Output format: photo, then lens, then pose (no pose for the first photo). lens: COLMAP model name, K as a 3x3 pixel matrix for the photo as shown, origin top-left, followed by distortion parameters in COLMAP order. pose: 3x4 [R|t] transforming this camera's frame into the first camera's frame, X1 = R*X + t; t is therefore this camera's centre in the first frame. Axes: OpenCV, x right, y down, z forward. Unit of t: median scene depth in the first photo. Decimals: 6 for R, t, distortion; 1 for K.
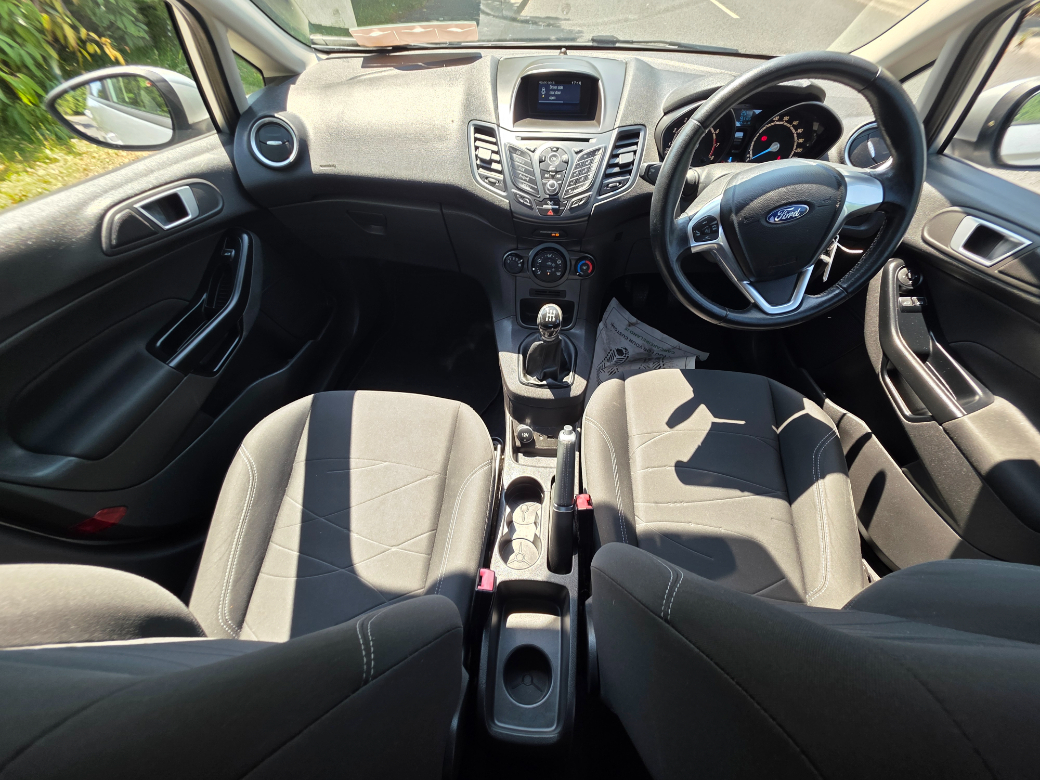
lens RADIAL K [[418.3, 0, 518.7], [0, 418.3, 390.7], [0, 0, 1]] dist [-0.000754, -0.000039]
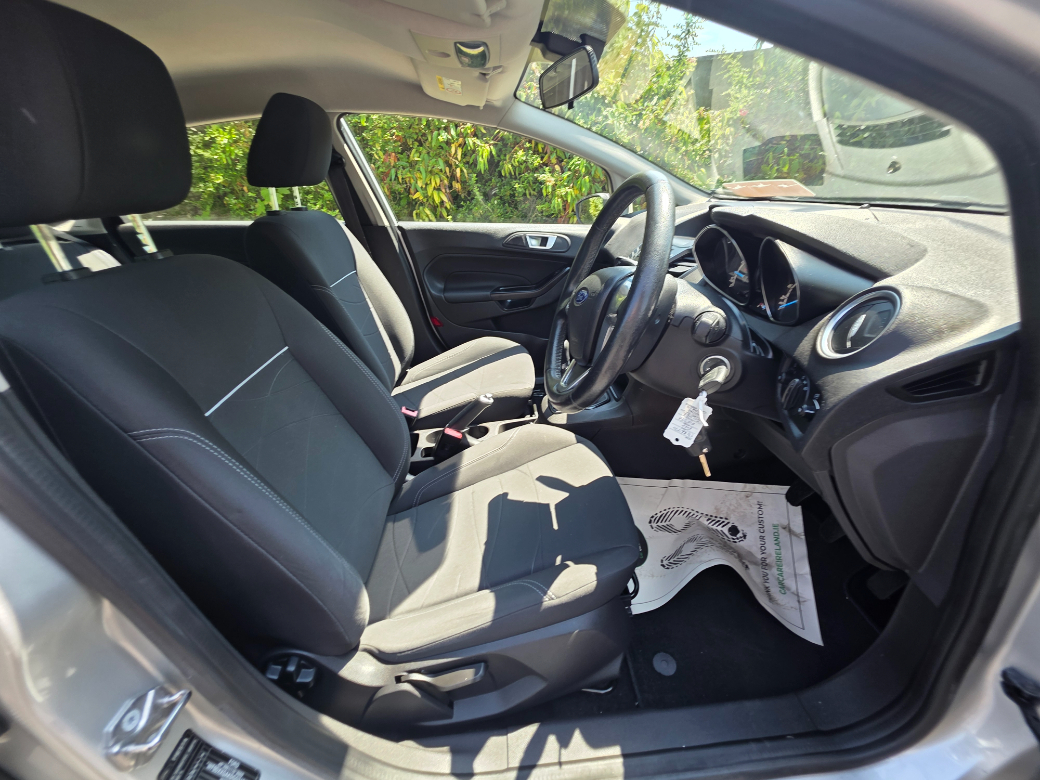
lens RADIAL K [[418.3, 0, 519.8], [0, 418.3, 392.1], [0, 0, 1]] dist [-0.000754, -0.000039]
pose [[0.130137, 0.435134, -0.890911, 0.763392], [-0.687421, 0.687124, 0.235188, -0.177548], [0.714505, 0.581824, 0.388540, 0.278754]]
